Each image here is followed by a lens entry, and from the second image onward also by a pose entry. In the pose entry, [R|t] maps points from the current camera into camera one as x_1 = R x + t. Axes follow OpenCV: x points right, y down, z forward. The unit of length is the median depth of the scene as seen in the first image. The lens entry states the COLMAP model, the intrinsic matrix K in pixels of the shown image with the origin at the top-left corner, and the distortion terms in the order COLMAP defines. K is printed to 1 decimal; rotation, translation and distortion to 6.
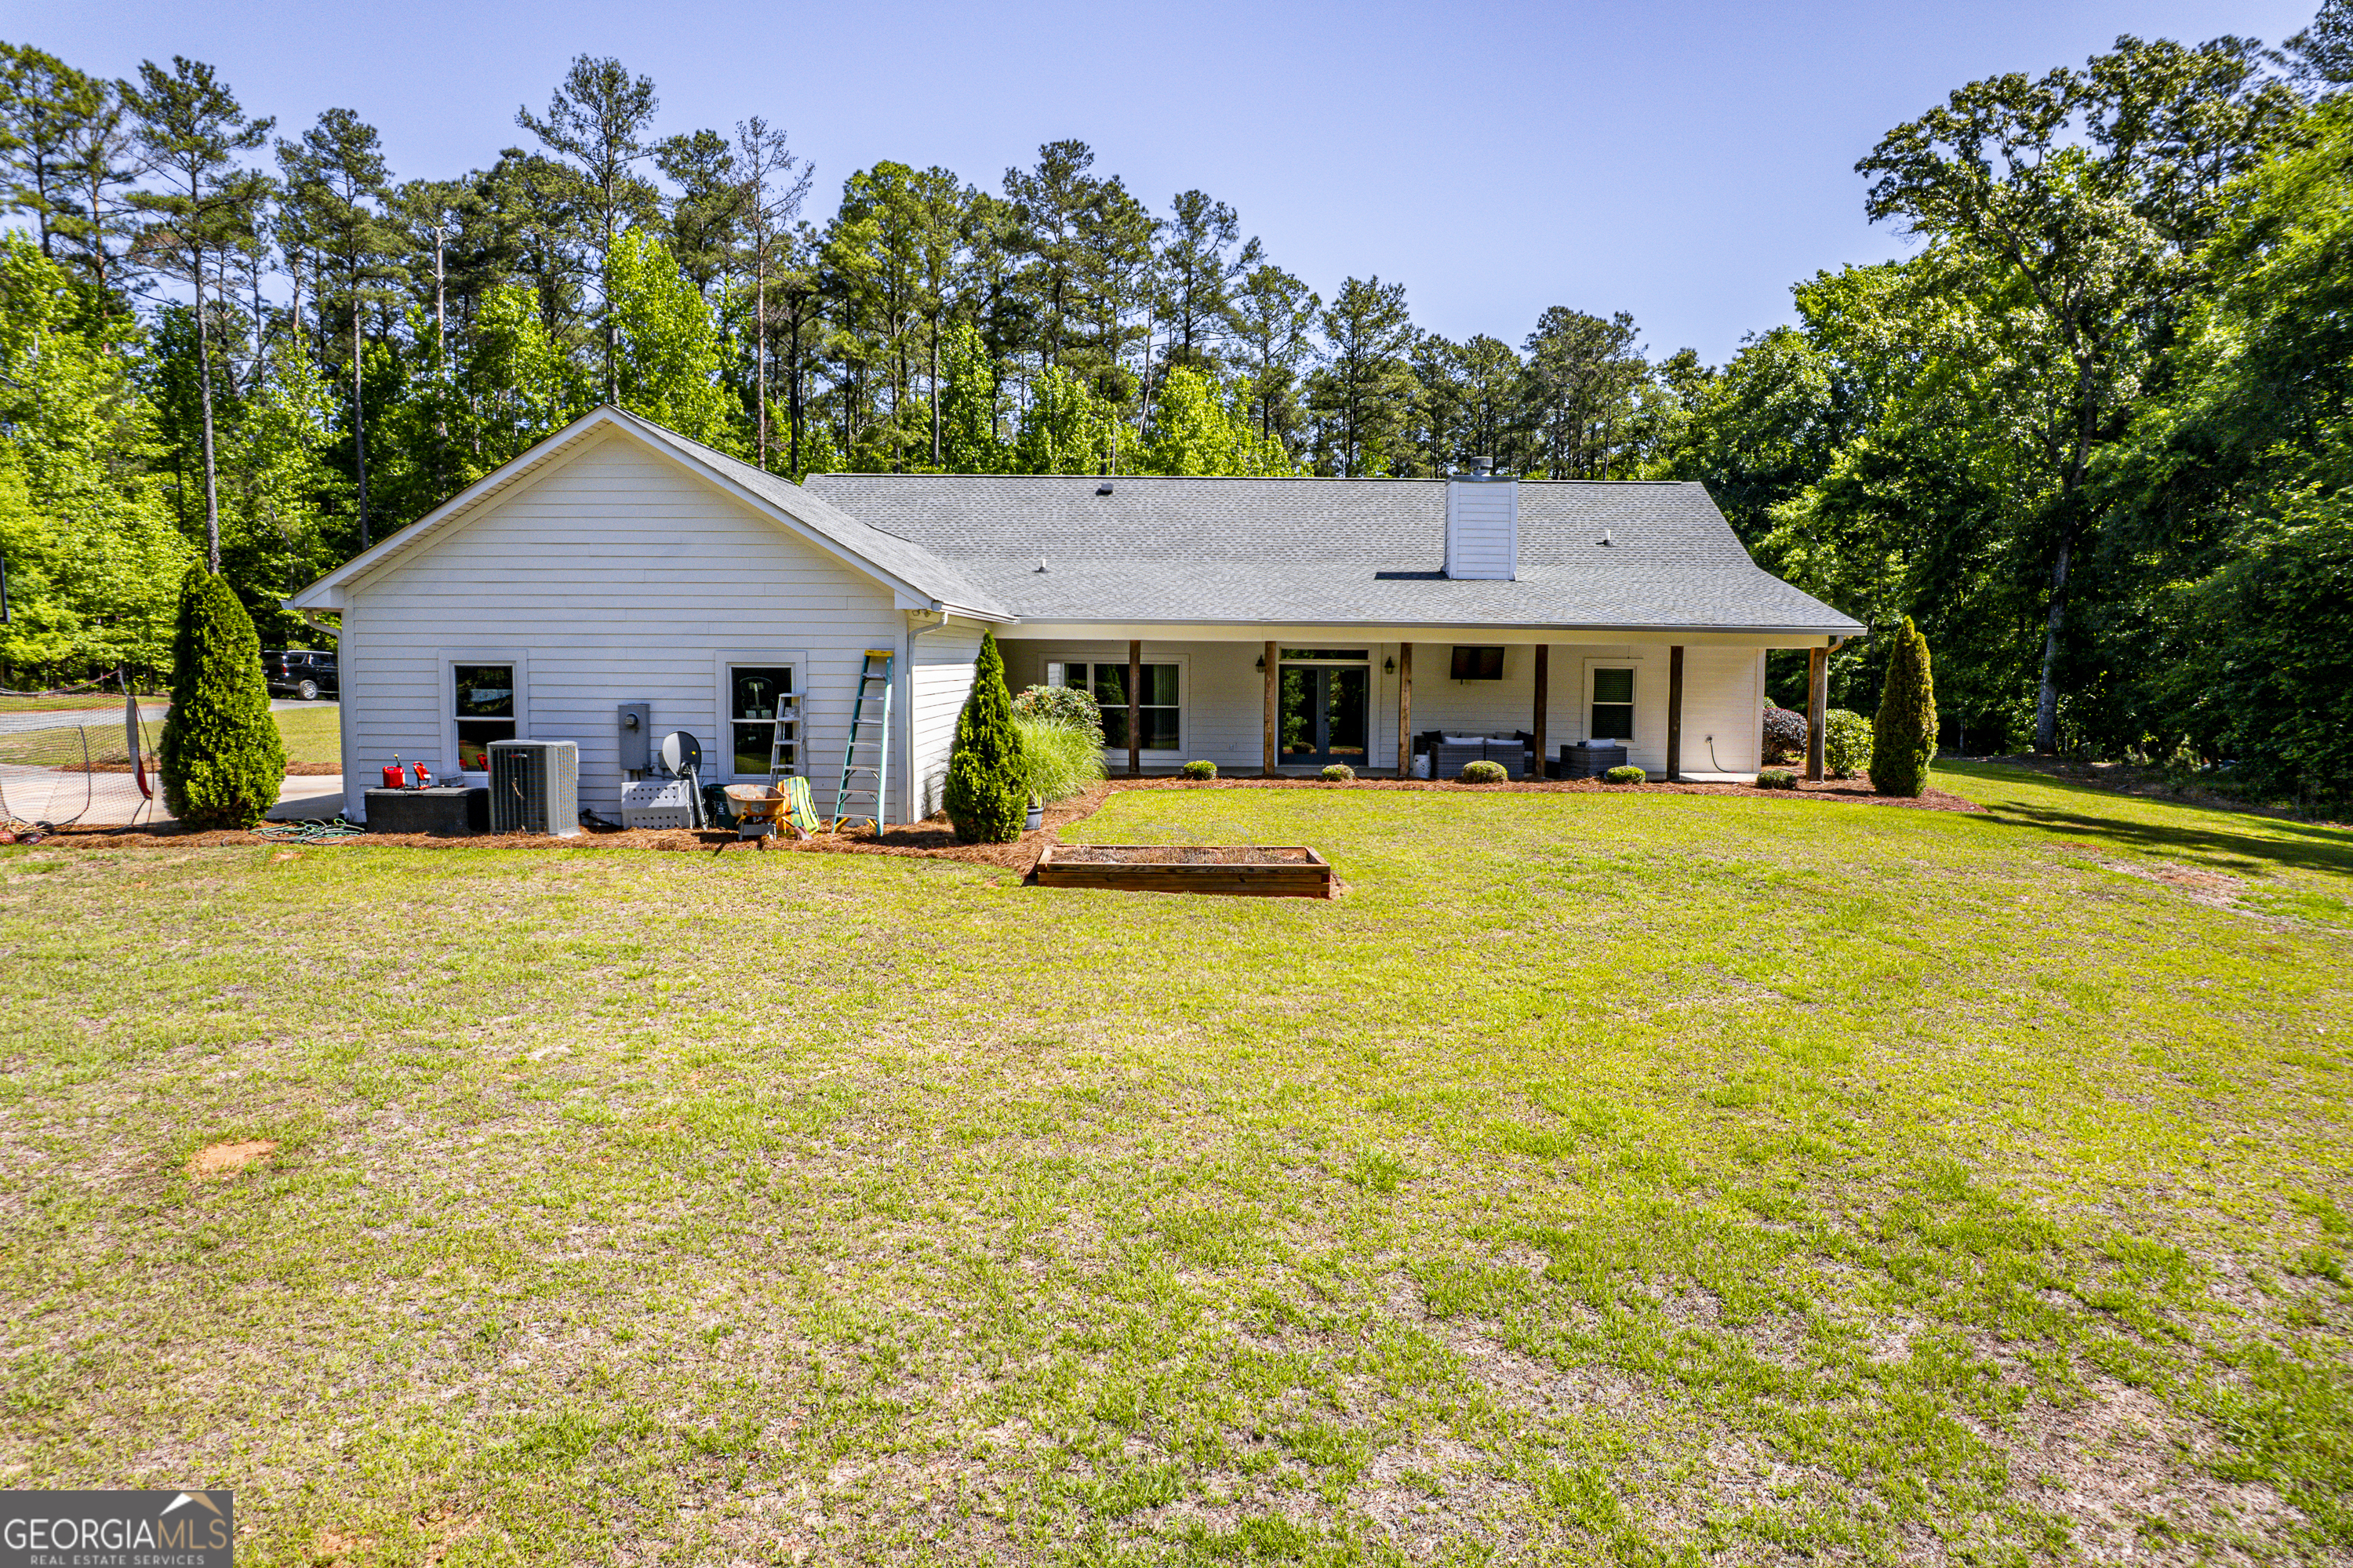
lens RADIAL K [[1501.9, 0, 1176.5], [0, 1501.9, 784.0], [0, 0, 1]] dist [-0.089042, 0.083306]
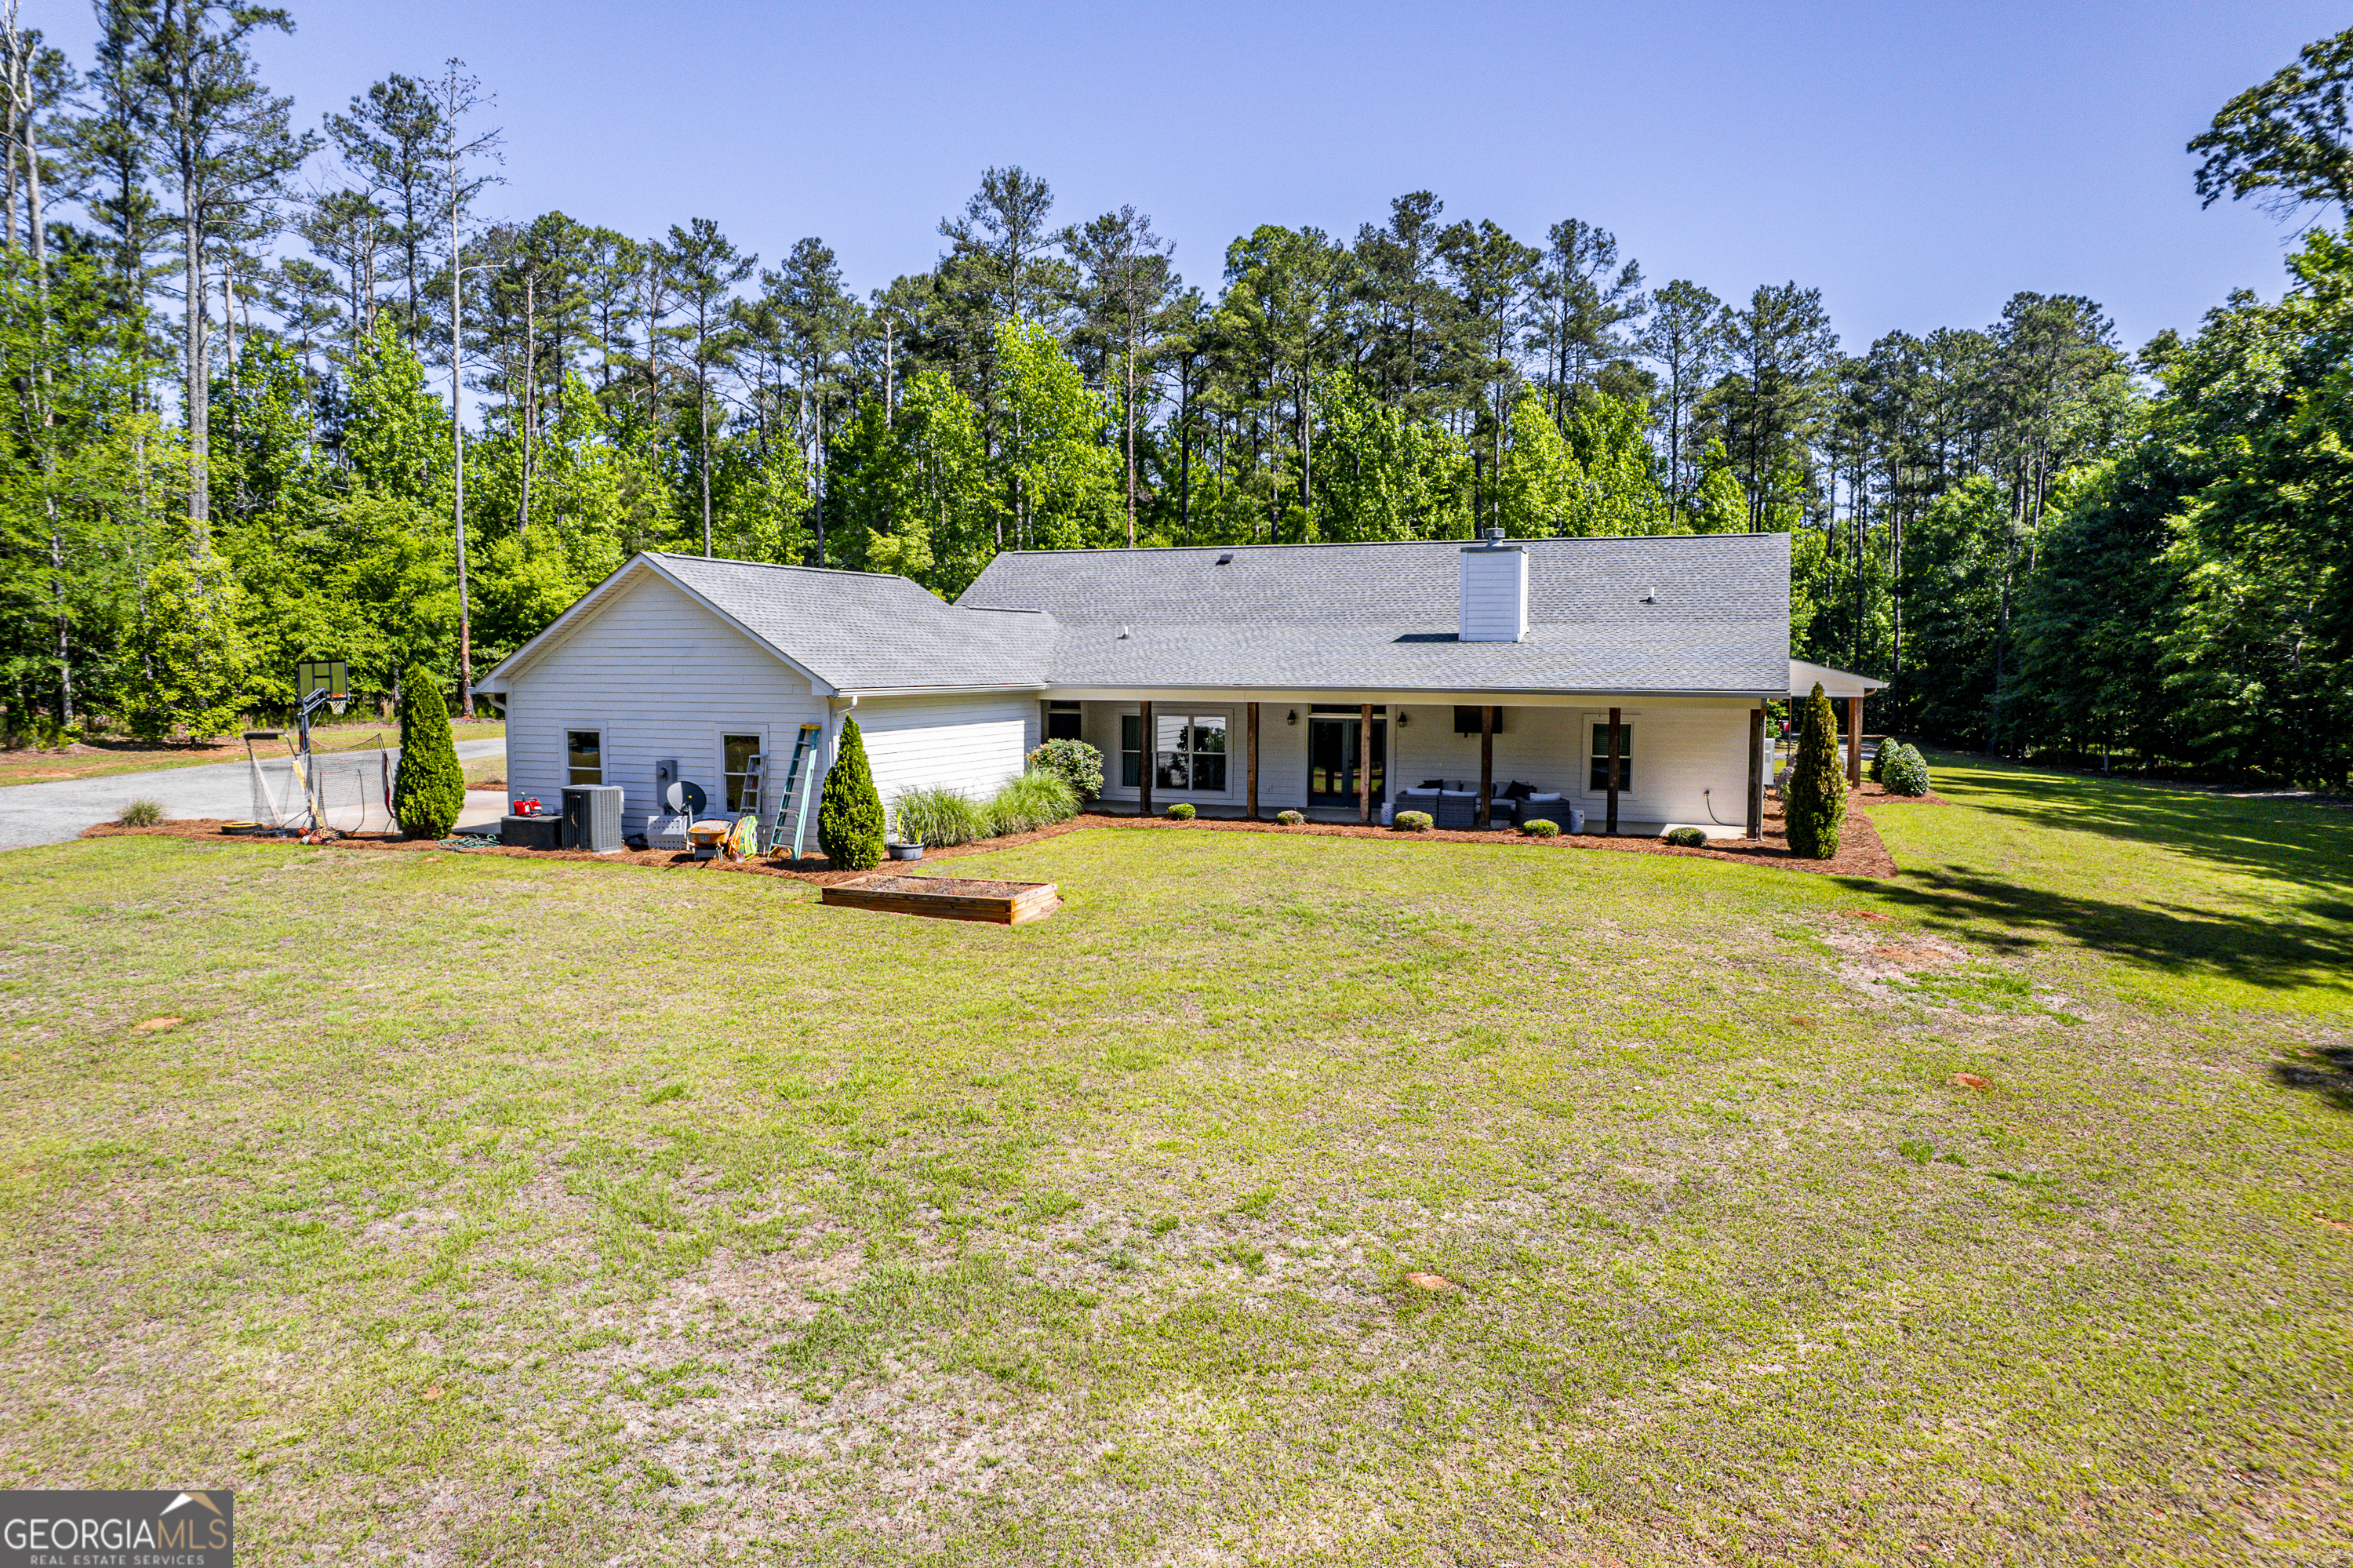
lens RADIAL K [[1501.9, 0, 1176.5], [0, 1501.9, 784.0], [0, 0, 1]] dist [-0.089042, 0.083306]
pose [[0.934852, 0.021560, -0.354383, 0.208729], [-0.023460, 0.999724, -0.001066, -0.014577], [0.354263, 0.009310, 0.935100, -0.053158]]
